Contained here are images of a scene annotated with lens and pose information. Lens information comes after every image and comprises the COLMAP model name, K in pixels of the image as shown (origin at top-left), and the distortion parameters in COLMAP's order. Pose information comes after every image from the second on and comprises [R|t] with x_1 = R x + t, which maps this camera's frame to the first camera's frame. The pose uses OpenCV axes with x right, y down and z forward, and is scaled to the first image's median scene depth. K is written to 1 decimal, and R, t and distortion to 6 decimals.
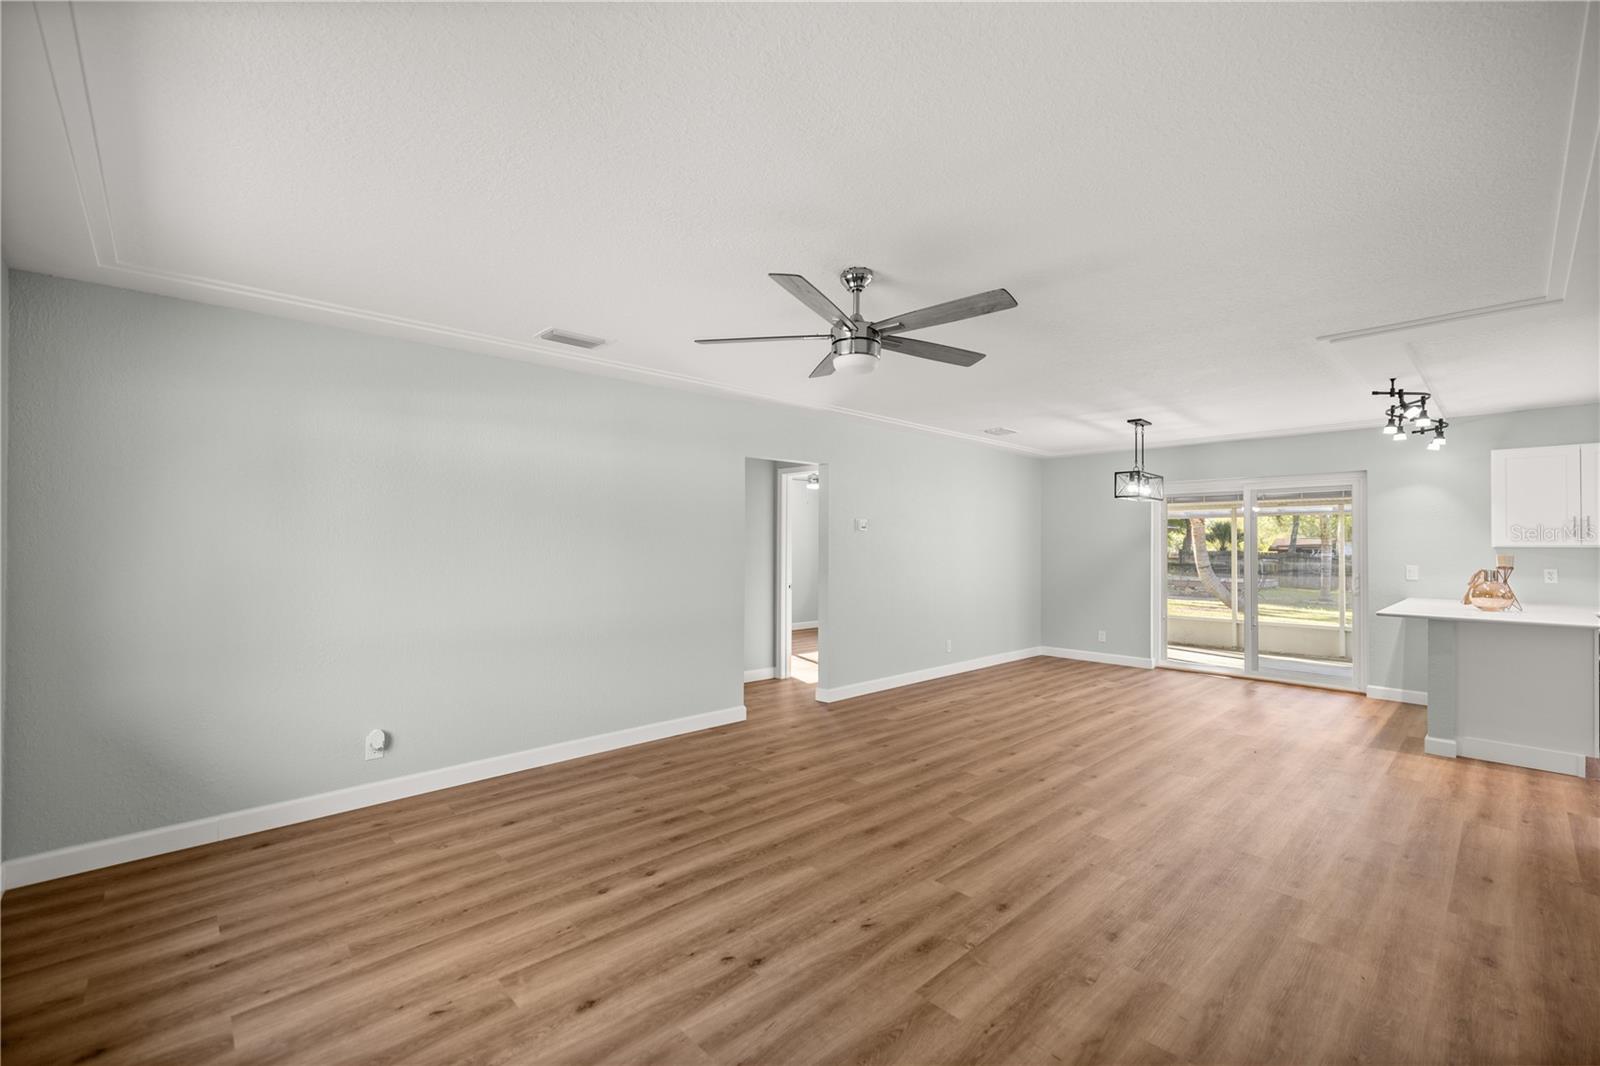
lens RADIAL K [[675.1, 0, 795.2], [0, 675.1, 533.4], [0, 0, 1]] dist [0.003202, 0.000185]
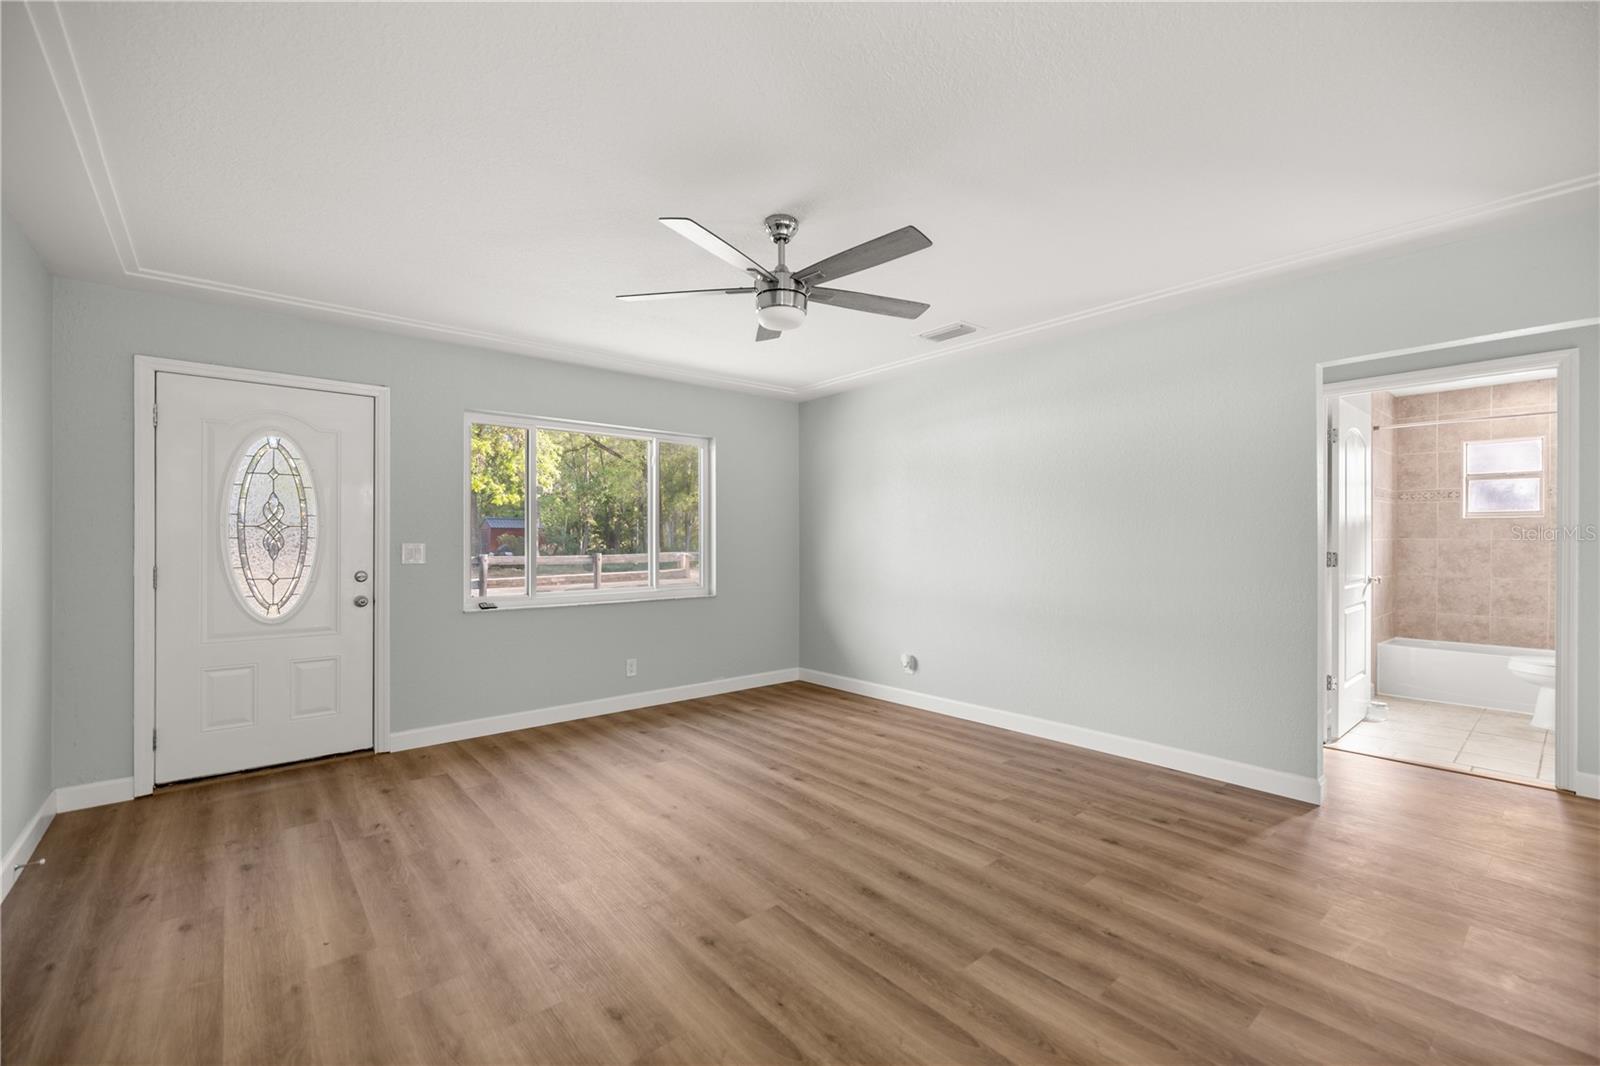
lens RADIAL K [[675.1, 0, 793.6], [0, 675.1, 533.2], [0, 0, 1]] dist [0.003202, 0.000185]
pose [[-0.050001, -0.009954, -0.998700, 0.880888], [0.015938, 0.999815, -0.010763, 0.052637], [0.998622, -0.016455, -0.049834, 0.901315]]
